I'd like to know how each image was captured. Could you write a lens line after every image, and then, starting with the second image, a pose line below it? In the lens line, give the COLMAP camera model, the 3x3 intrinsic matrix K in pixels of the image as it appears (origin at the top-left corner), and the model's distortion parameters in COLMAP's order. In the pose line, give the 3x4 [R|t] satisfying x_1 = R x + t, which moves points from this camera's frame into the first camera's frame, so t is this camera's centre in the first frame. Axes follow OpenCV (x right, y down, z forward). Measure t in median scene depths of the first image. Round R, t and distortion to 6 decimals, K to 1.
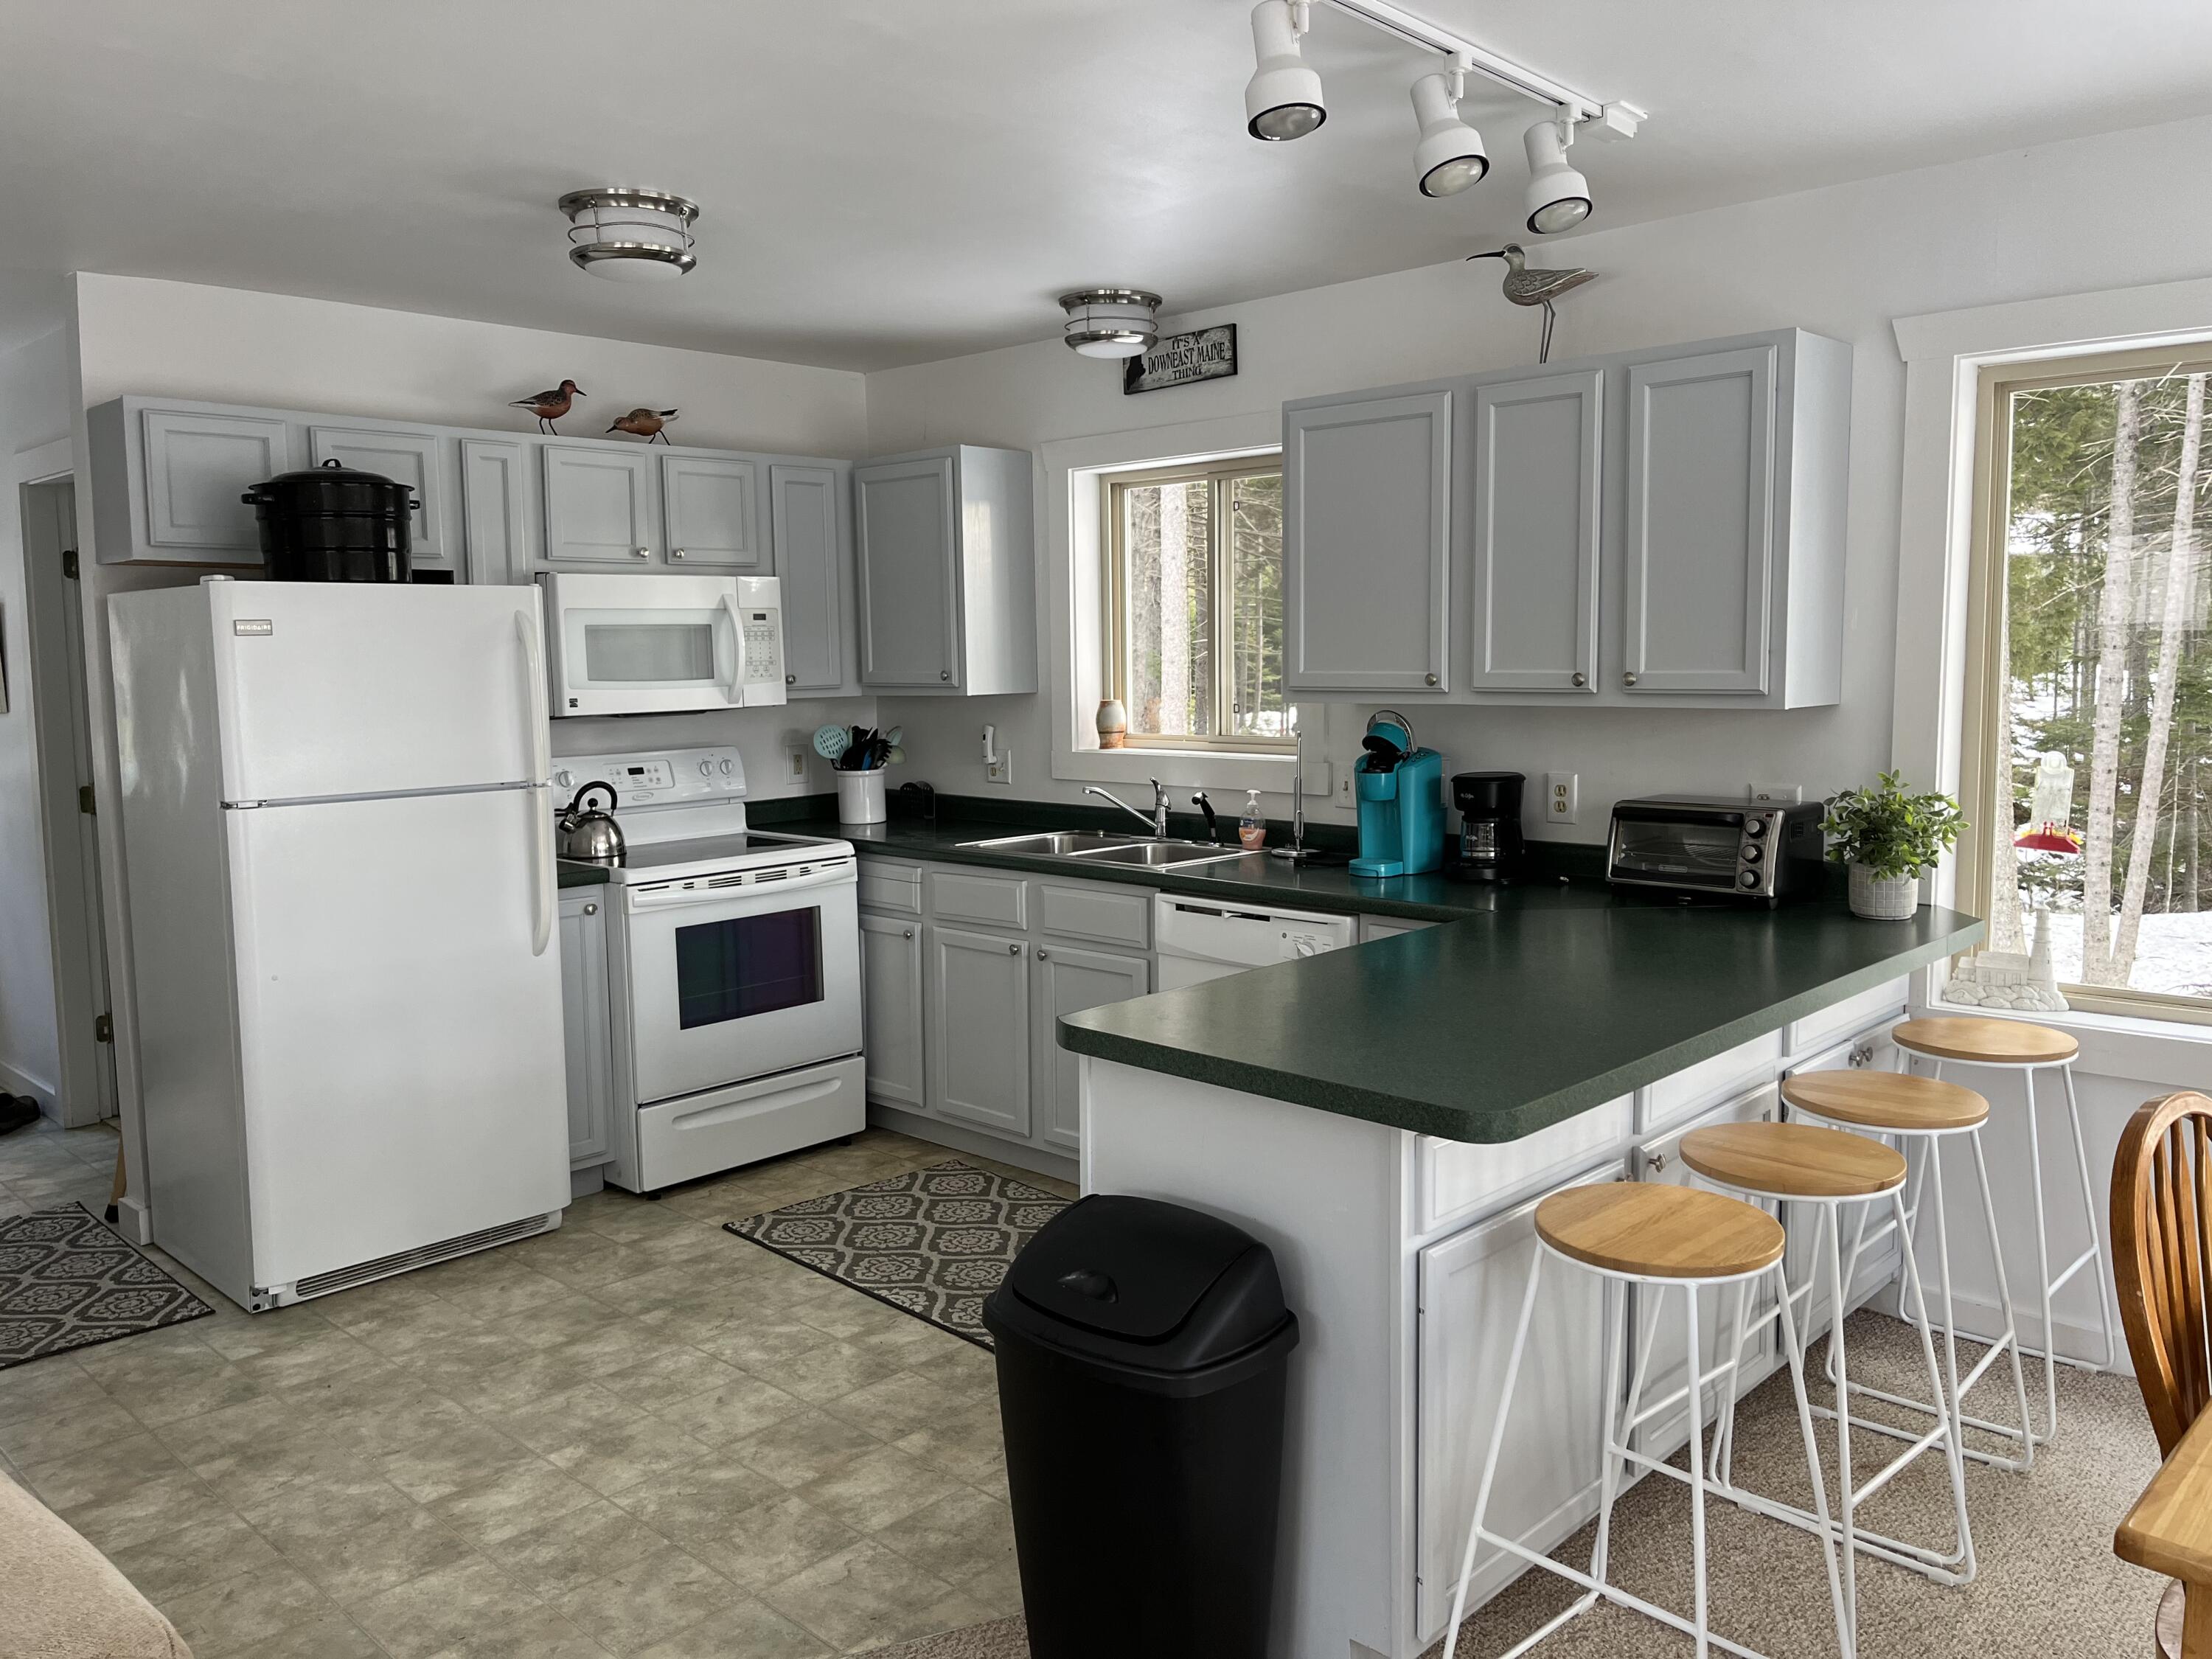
lens RADIAL K [[1677.4, 0, 1123.3], [0, 1677.4, 811.0], [0, 0, 1]] dist [0.058418, -0.067072]
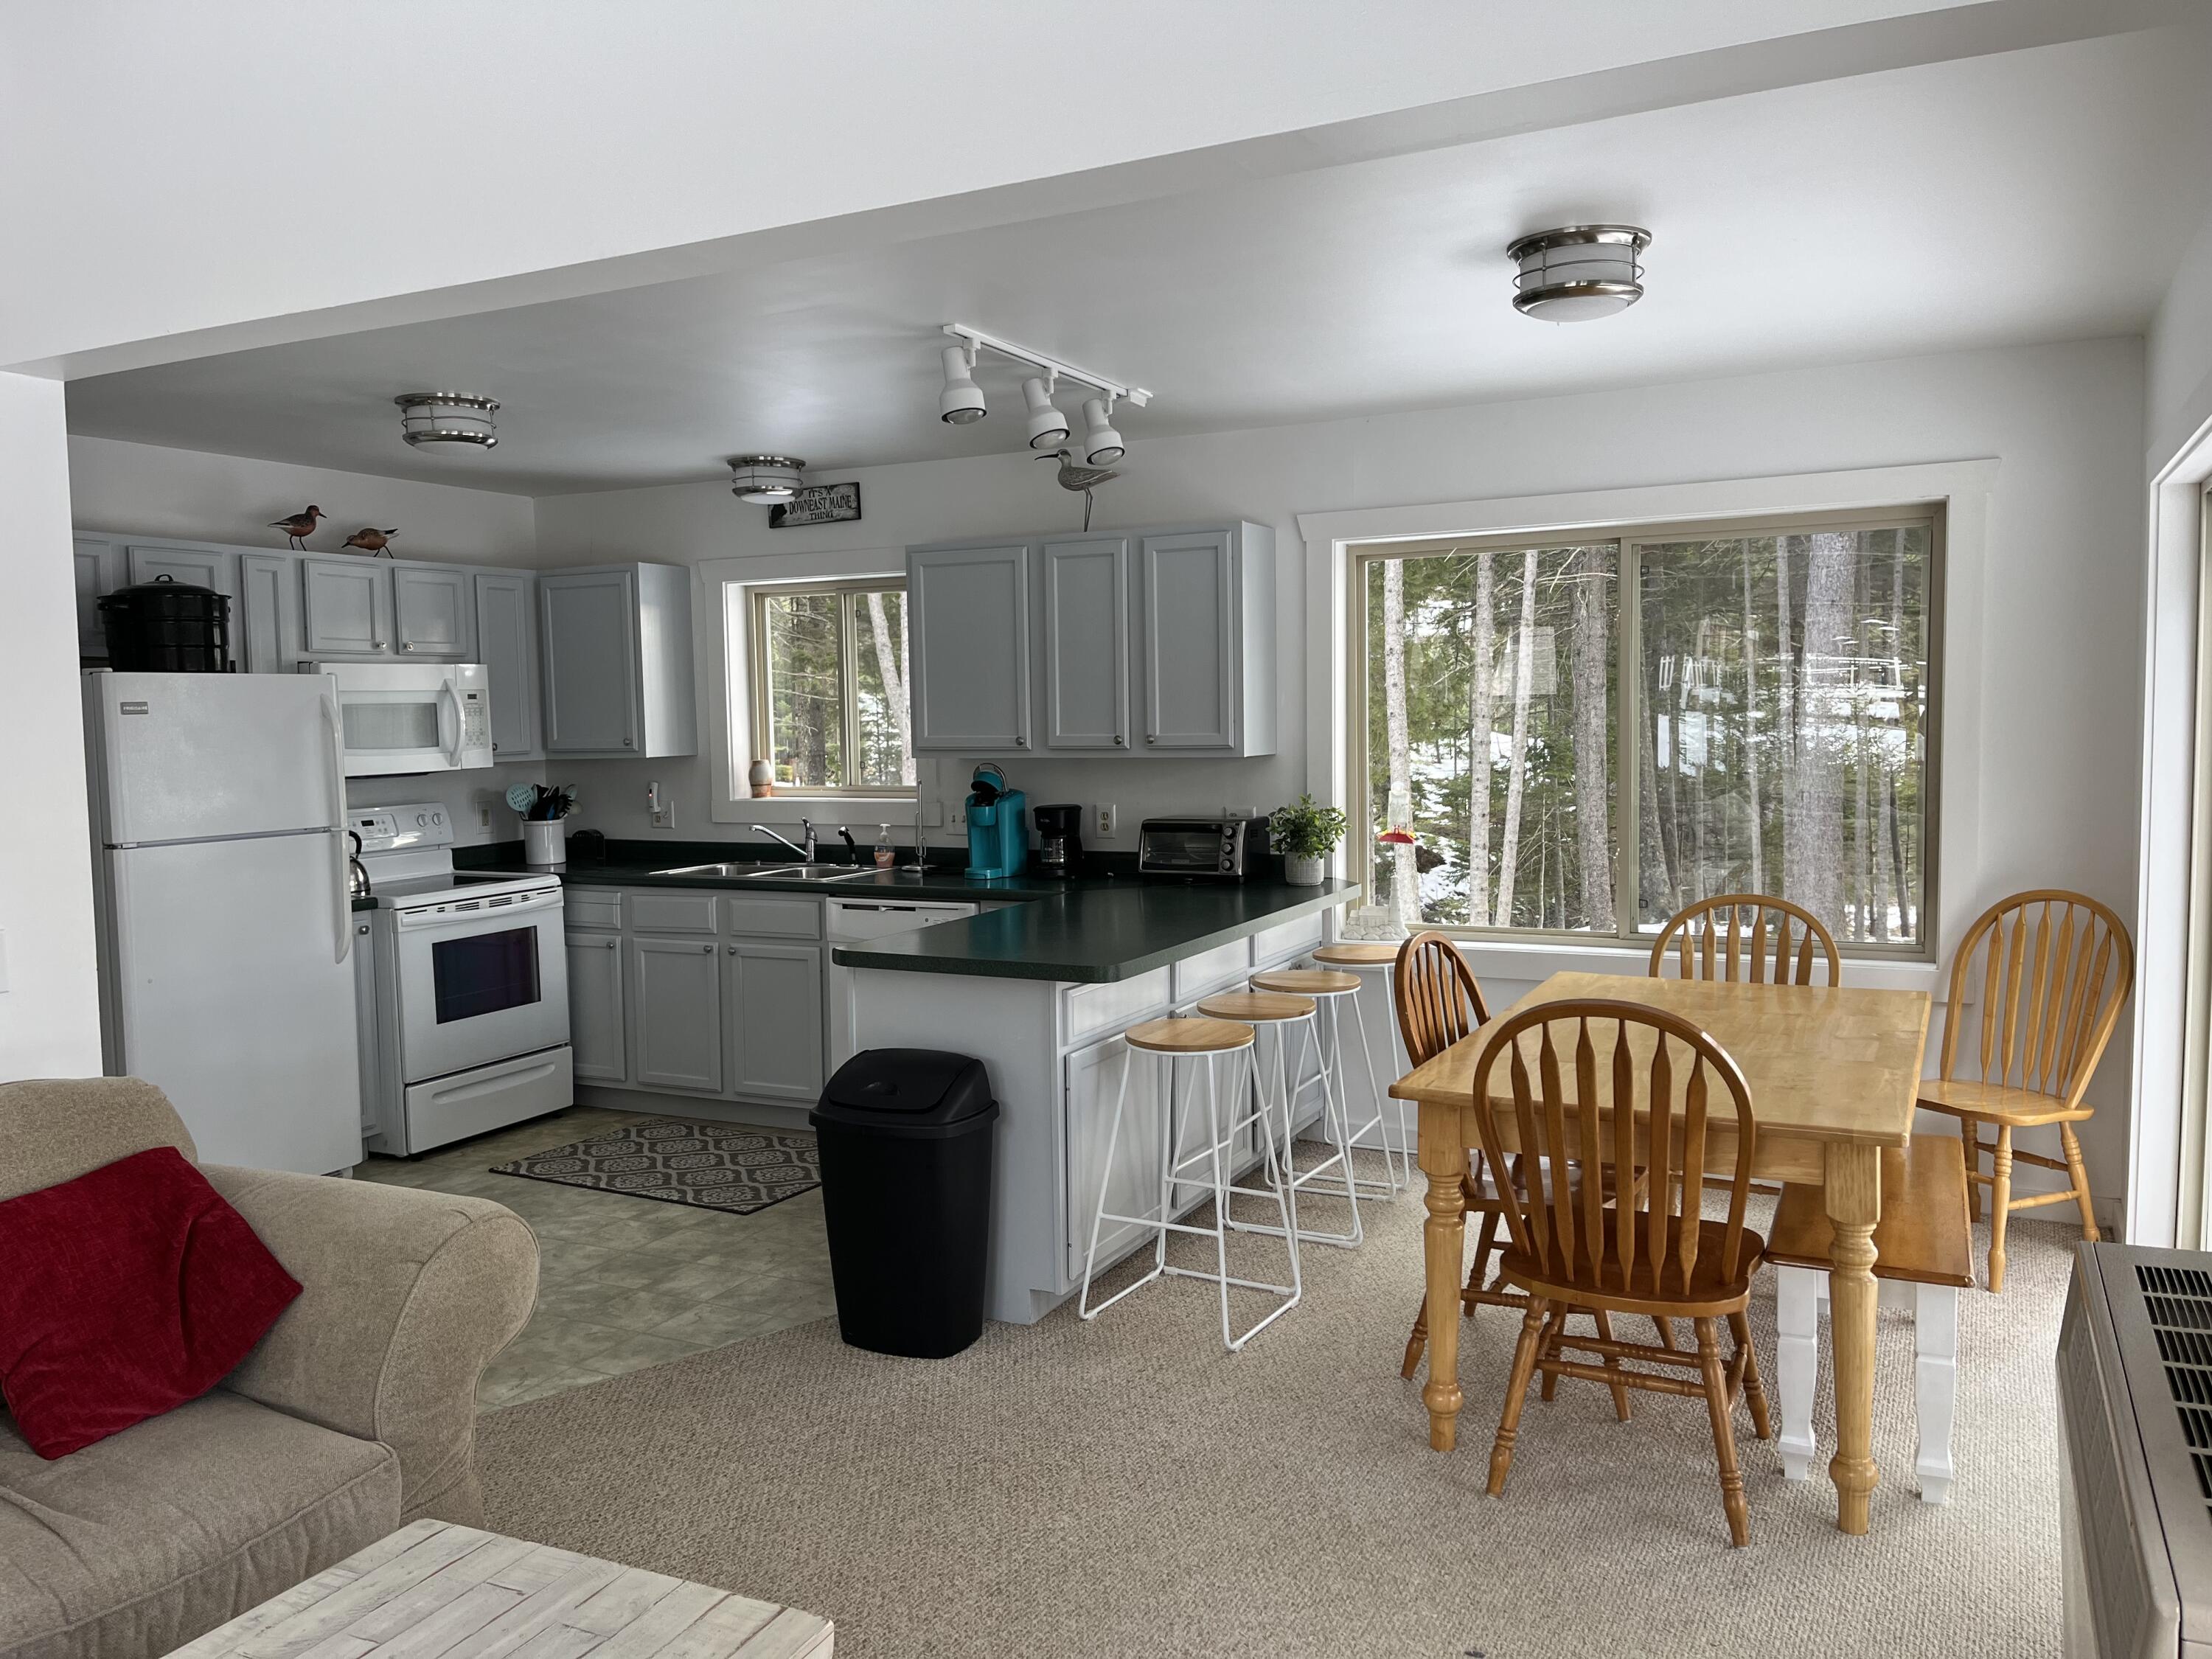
lens RADIAL K [[1663.6, 0, 1110.6], [0, 1663.6, 833.4], [0, 0, 1]] dist [0.062064, -0.083726]
pose [[0.956920, -0.025202, 0.289256, -0.154183], [0.033384, 0.999169, -0.023388, 0.036914], [-0.288426, 0.032037, 0.956966, -0.386008]]
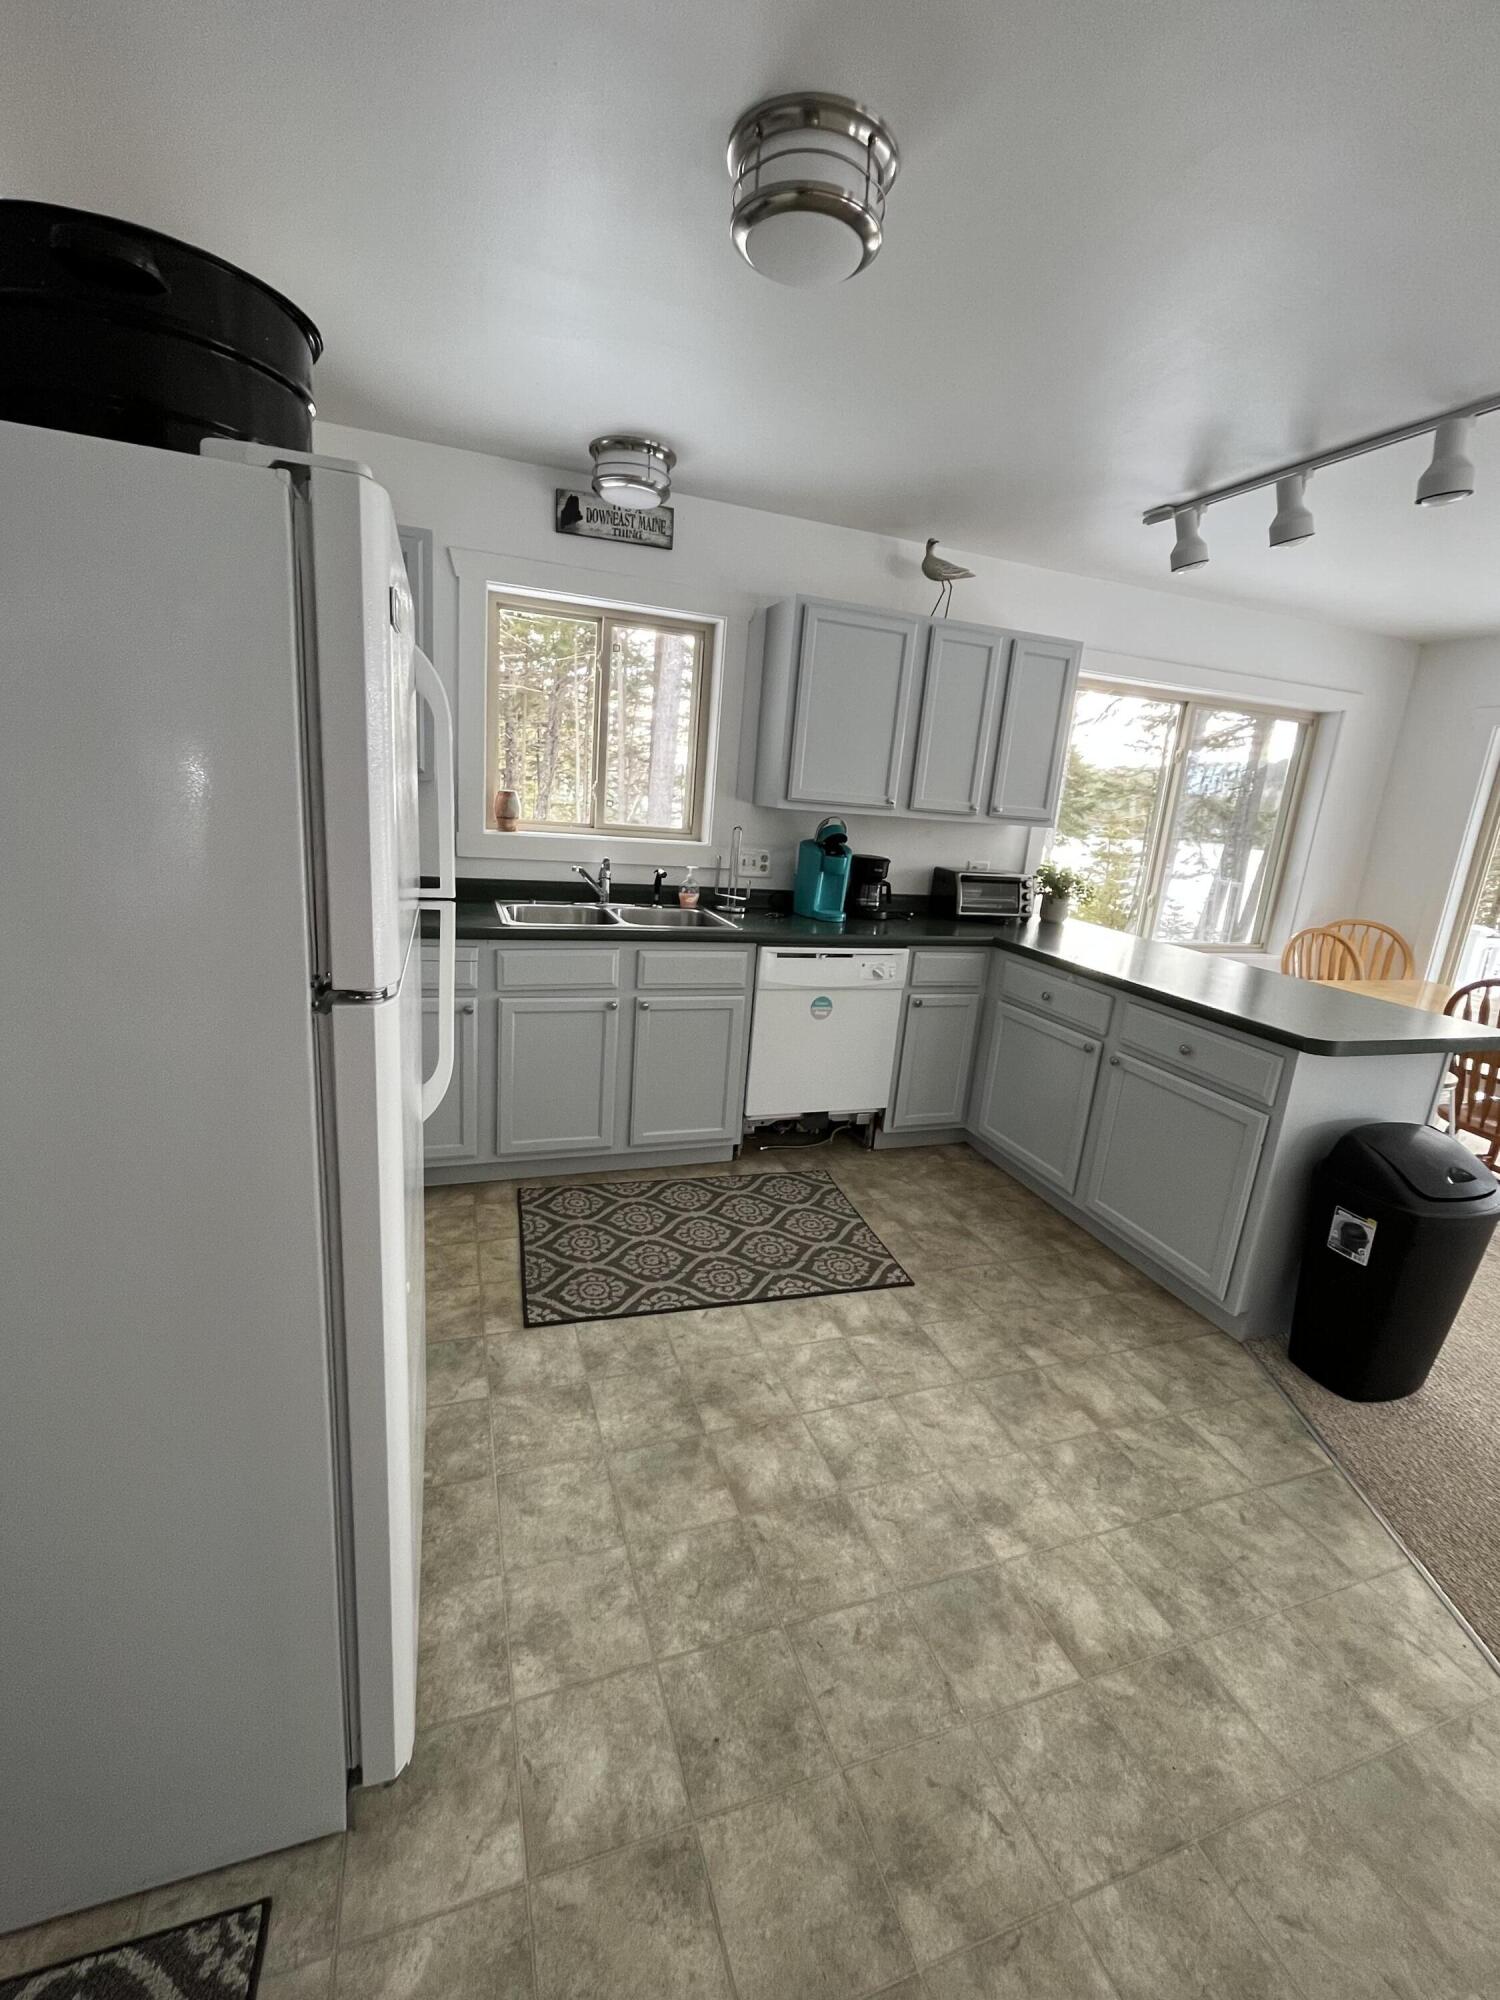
lens RADIAL K [[828.7, 0, 751.1], [0, 828.7, 988.5], [0, 0, 1]] dist [-0.003291, -0.000608]
pose [[0.455013, -0.163717, 0.875306, -0.604472], [0.001430, 0.983087, 0.183134, -0.044512], [-0.890484, -0.082077, 0.447551, 0.709022]]
